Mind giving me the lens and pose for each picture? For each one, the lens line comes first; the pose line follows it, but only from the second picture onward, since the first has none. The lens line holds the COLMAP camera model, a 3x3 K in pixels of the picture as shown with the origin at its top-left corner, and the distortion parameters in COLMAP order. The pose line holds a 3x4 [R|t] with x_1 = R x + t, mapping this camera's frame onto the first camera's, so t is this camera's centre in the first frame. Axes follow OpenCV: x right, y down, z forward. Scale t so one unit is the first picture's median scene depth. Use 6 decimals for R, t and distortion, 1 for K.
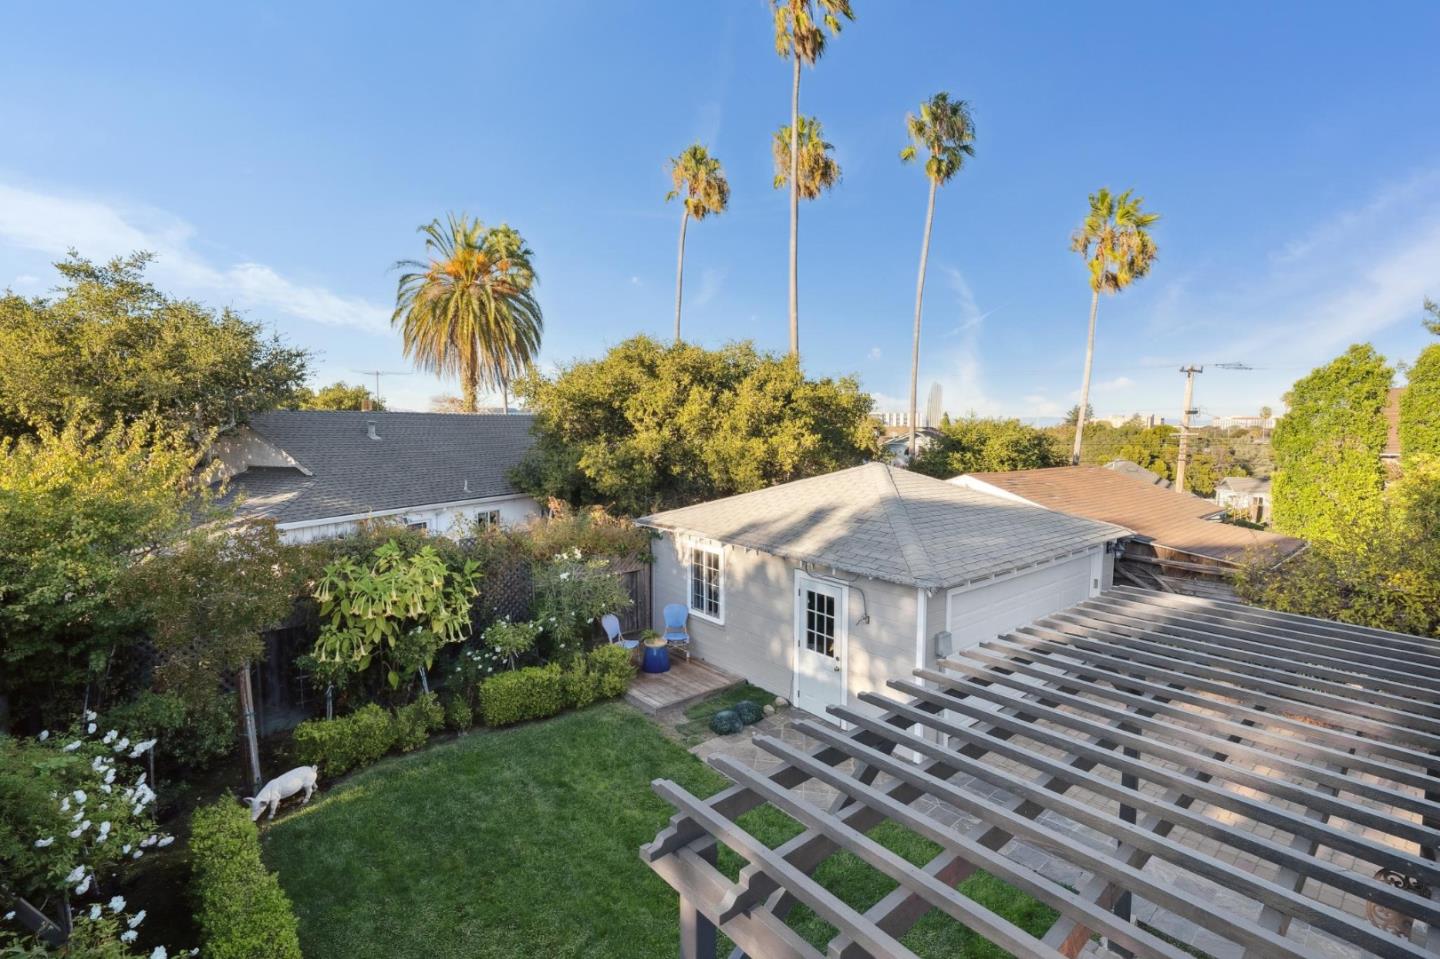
lens RADIAL K [[651.8, 0, 715.4], [0, 651.8, 480.1], [0, 0, 1]] dist [-0.002084, 0.000600]
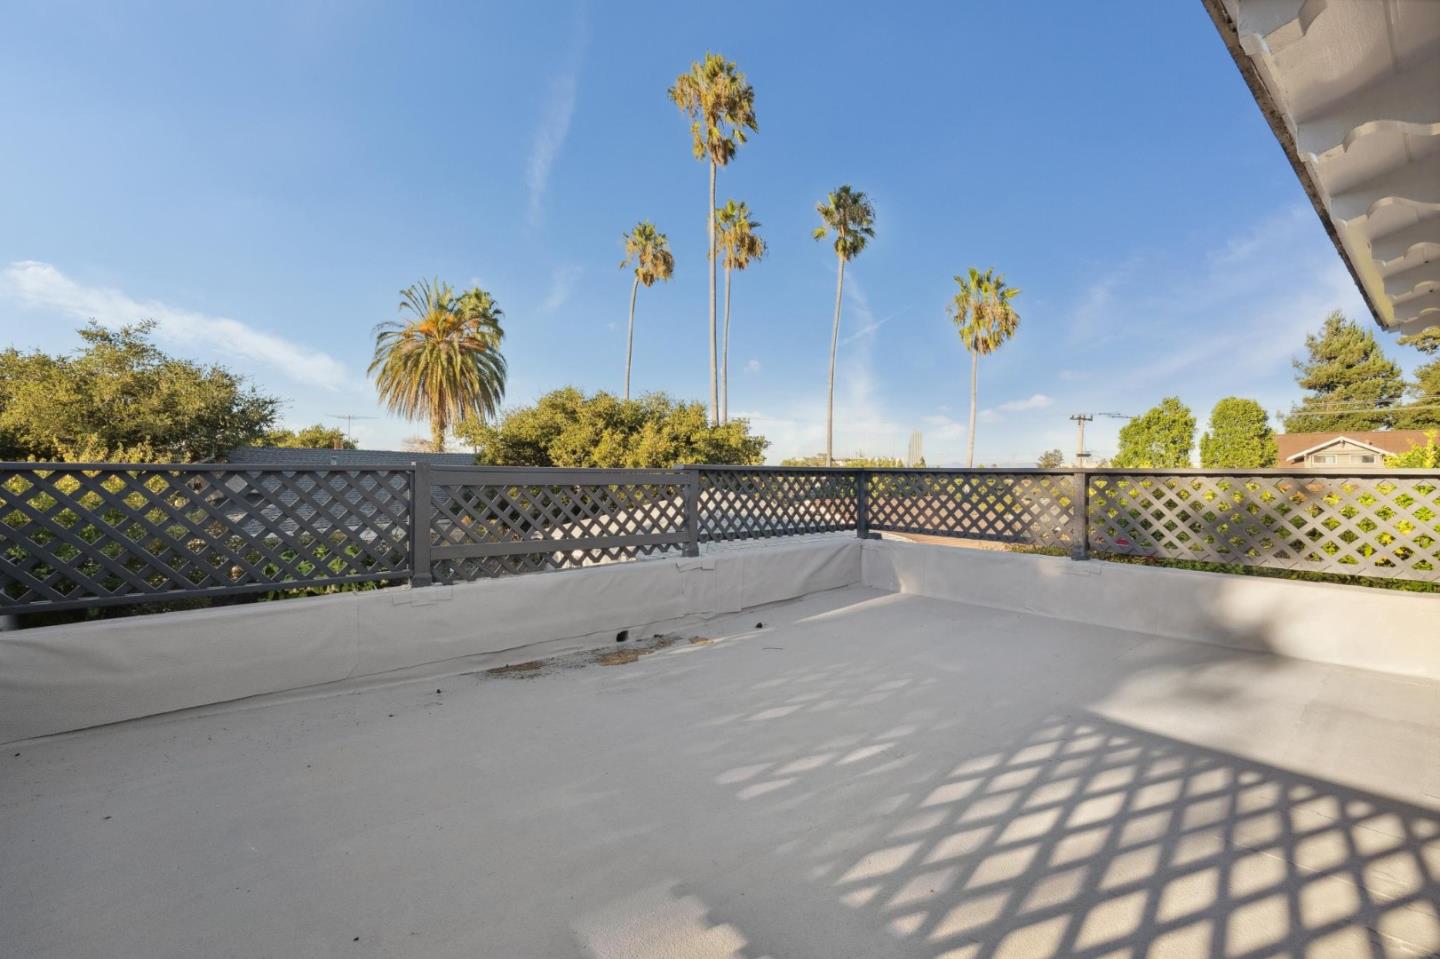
lens RADIAL K [[640.2, 0, 721.4], [0, 640.2, 471.1], [0, 0, 1]] dist [0.001662, -0.000667]
pose [[0.999849, 0.004078, 0.016872, 0.149743], [-0.002686, 0.996652, -0.081720, 0.026963], [-0.017149, 0.081662, 0.996512, -0.166387]]
